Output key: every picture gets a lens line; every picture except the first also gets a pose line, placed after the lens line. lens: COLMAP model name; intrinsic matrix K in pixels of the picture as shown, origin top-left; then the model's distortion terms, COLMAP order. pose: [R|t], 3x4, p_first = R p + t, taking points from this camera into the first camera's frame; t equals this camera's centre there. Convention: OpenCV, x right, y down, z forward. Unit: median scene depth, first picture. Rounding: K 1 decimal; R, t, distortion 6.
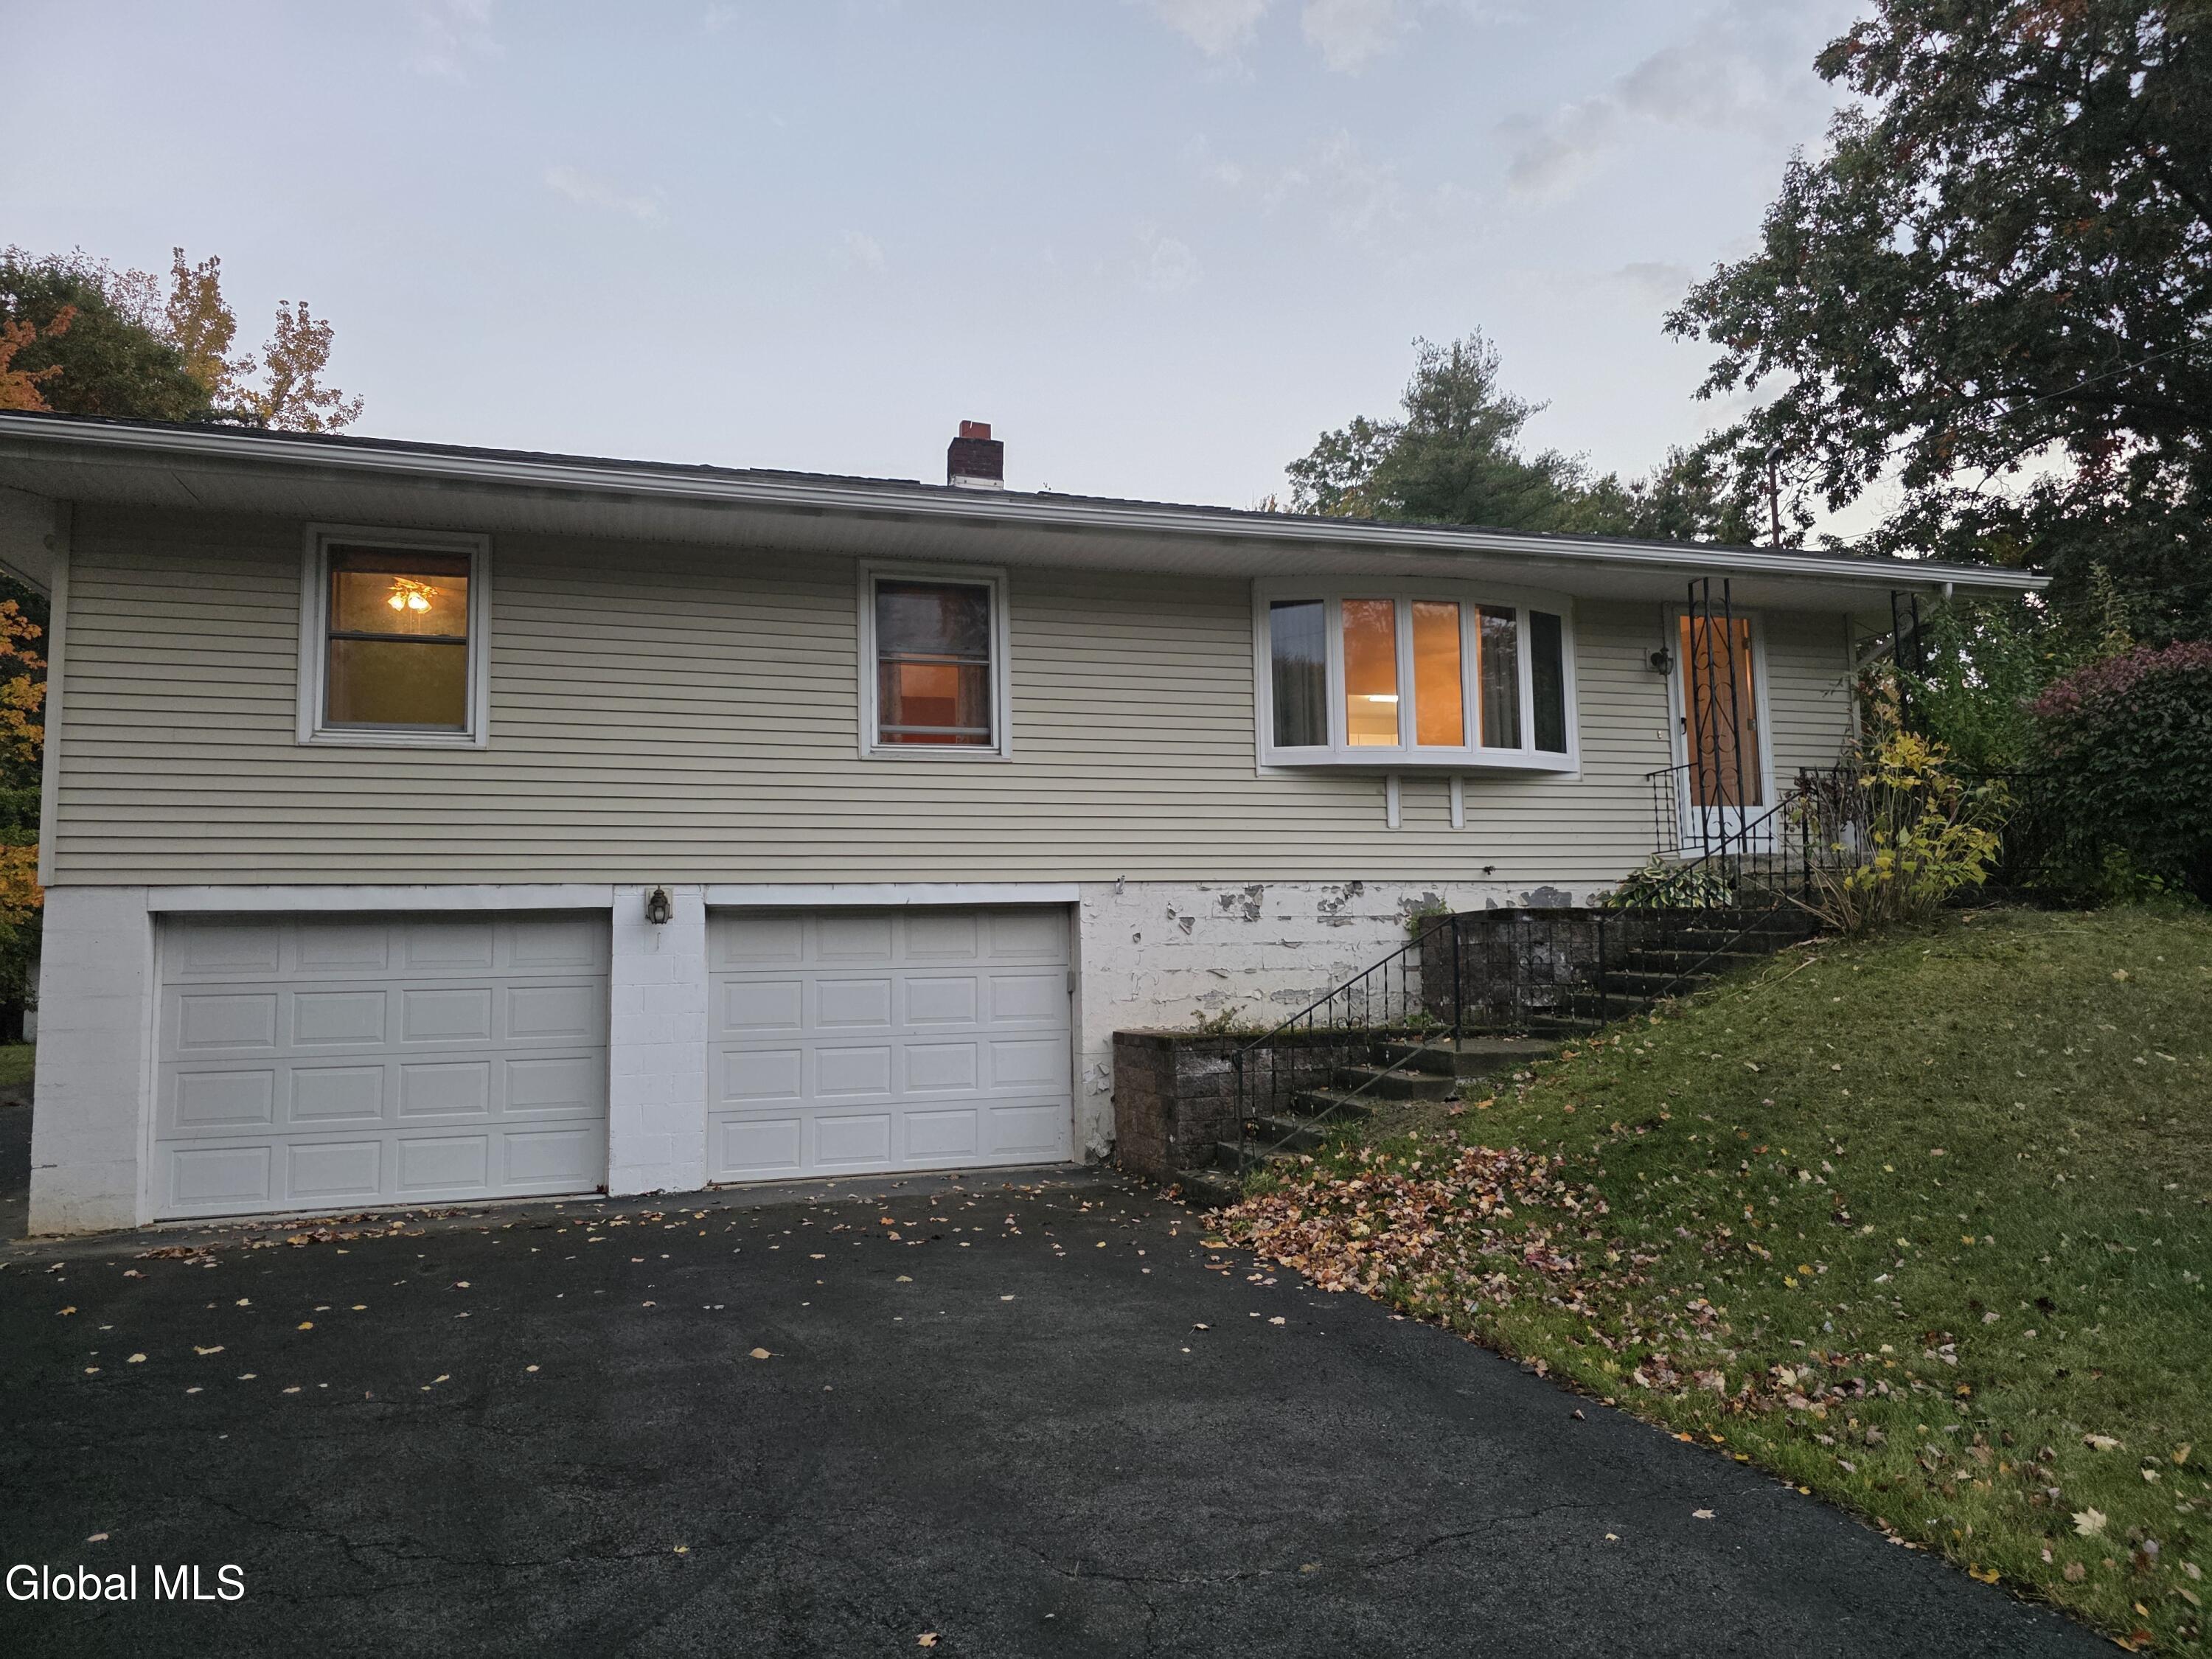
lens RADIAL K [[1466.4, 0, 1144.3], [0, 1466.4, 829.7], [0, 0, 1]] dist [0.079606, -0.076232]
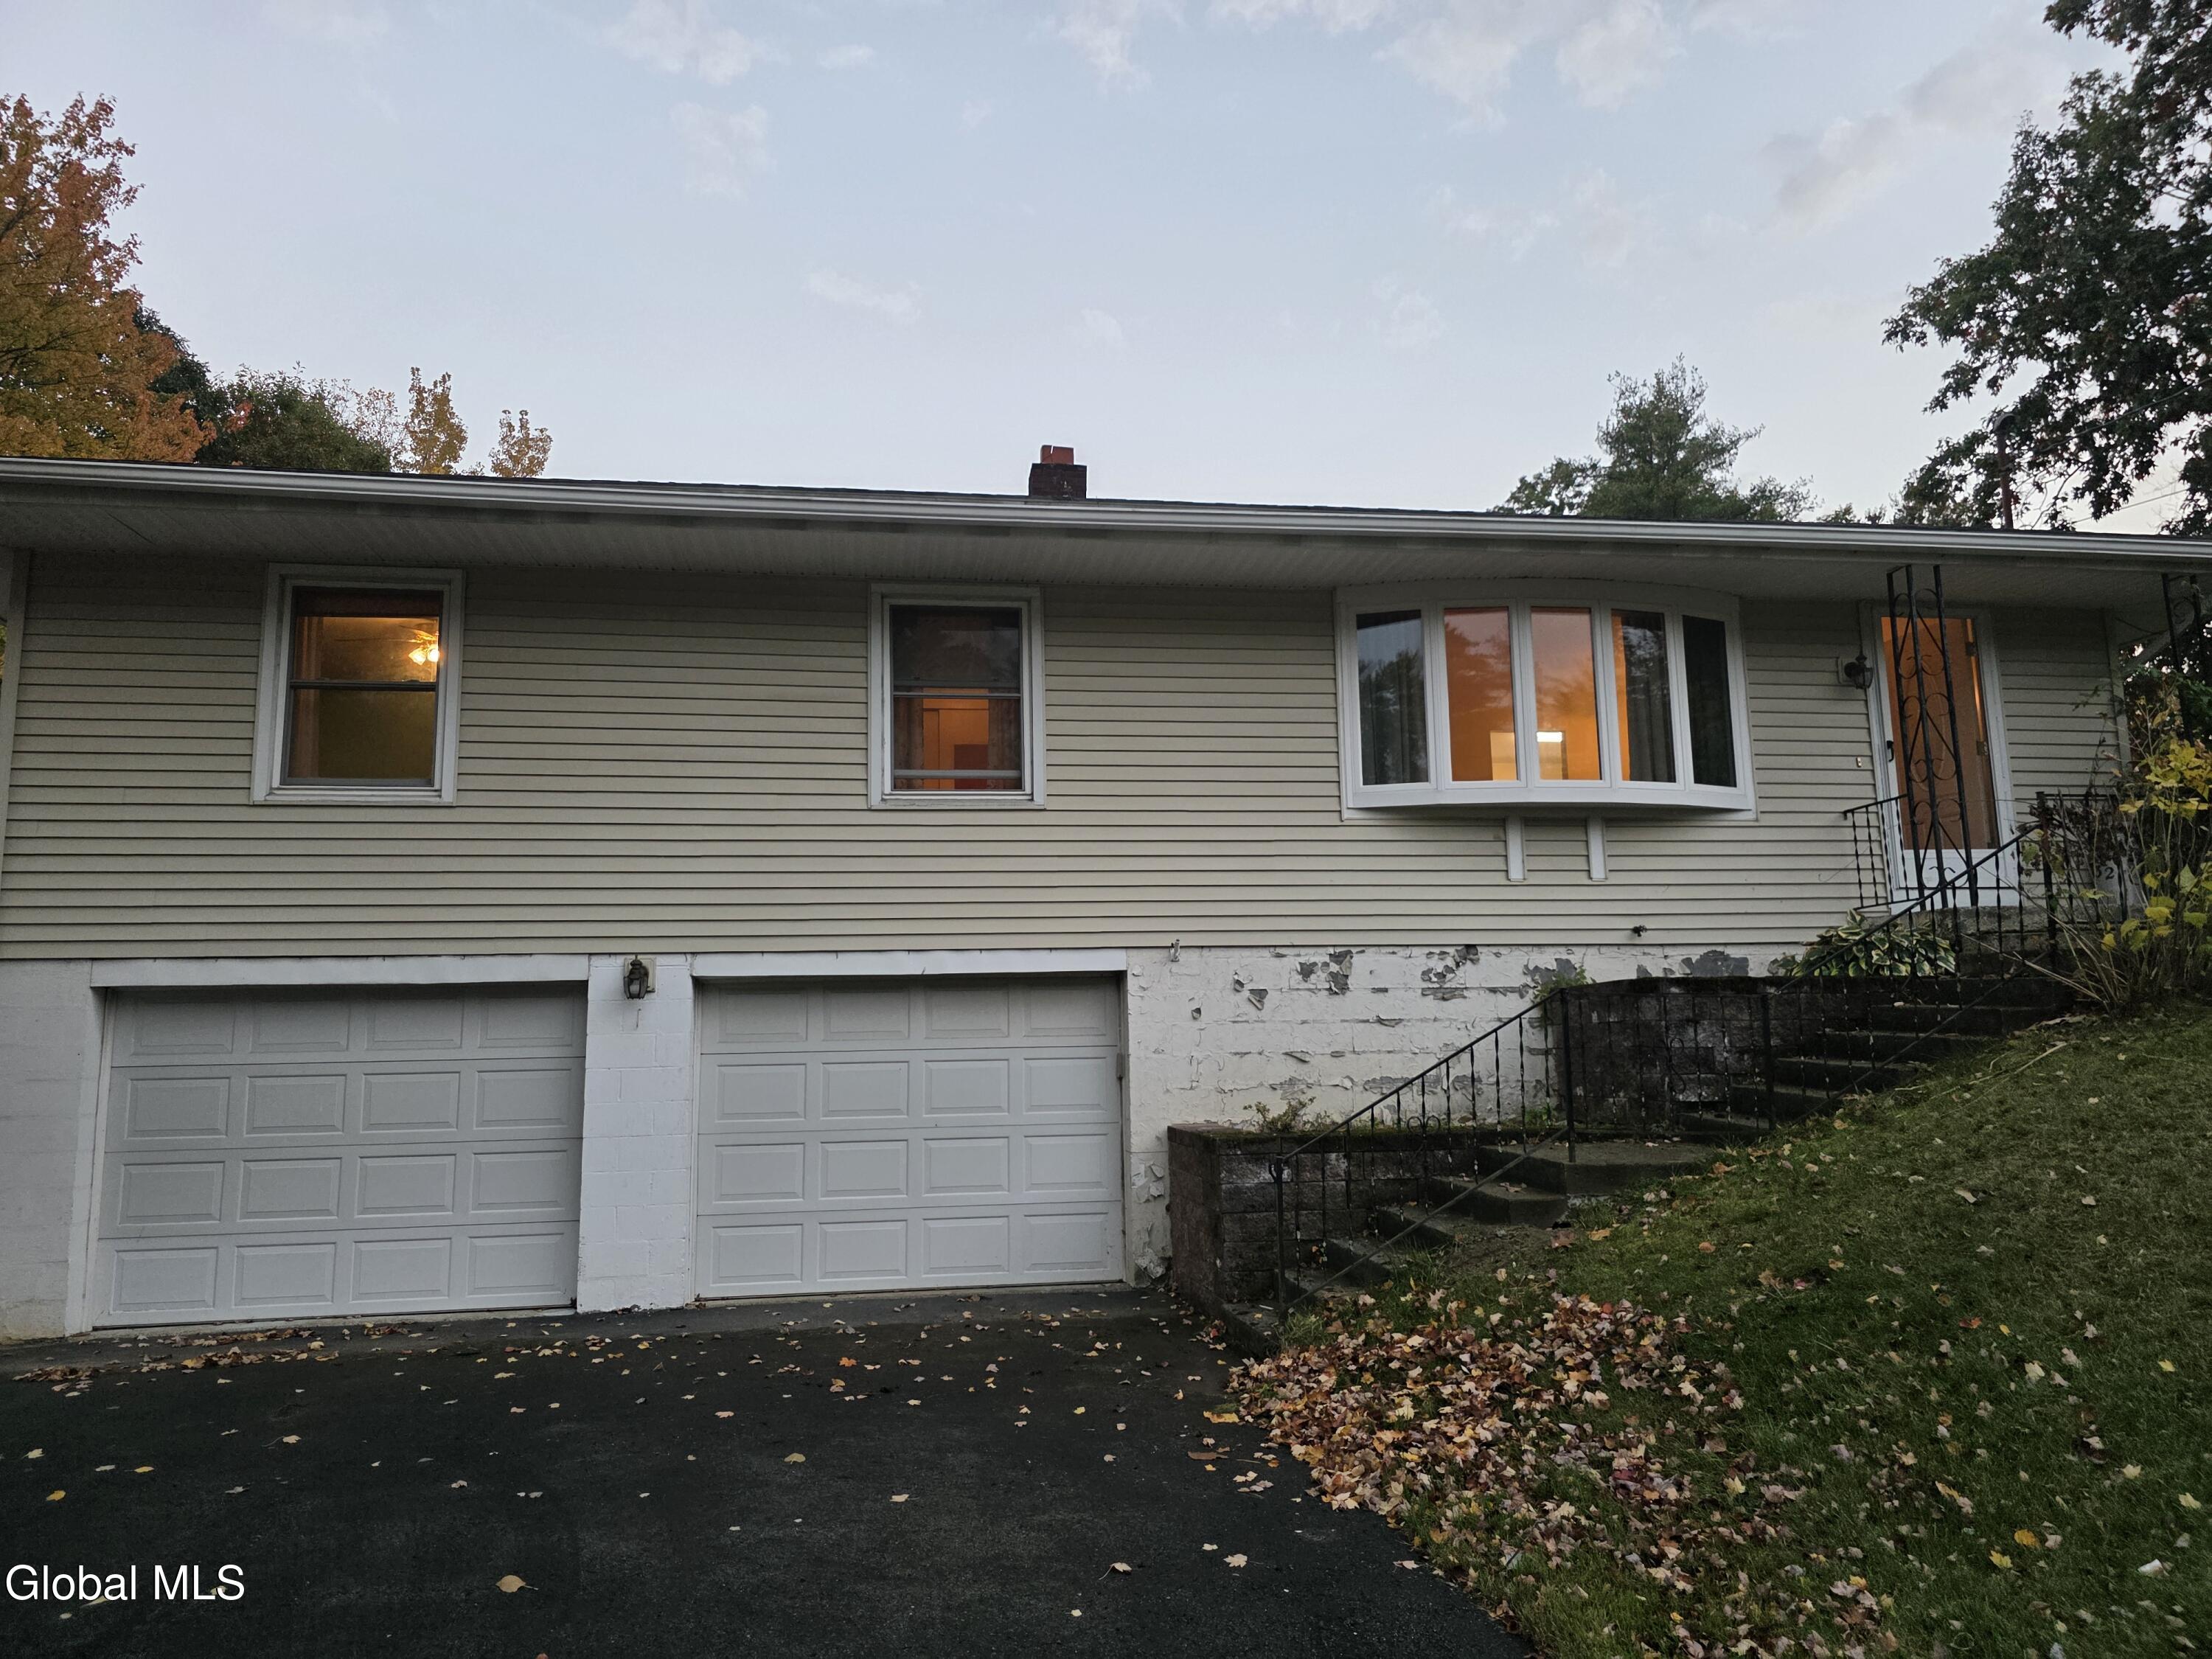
lens RADIAL K [[1500.7, 0, 1106.0], [0, 1500.7, 829.5], [0, 0, 1]] dist [0.052034, -0.038016]
pose [[0.988004, -0.019306, -0.153214, 0.087574], [0.012268, 0.998831, -0.046747, 0.008451], [0.153938, 0.044307, 0.987087, 0.152076]]
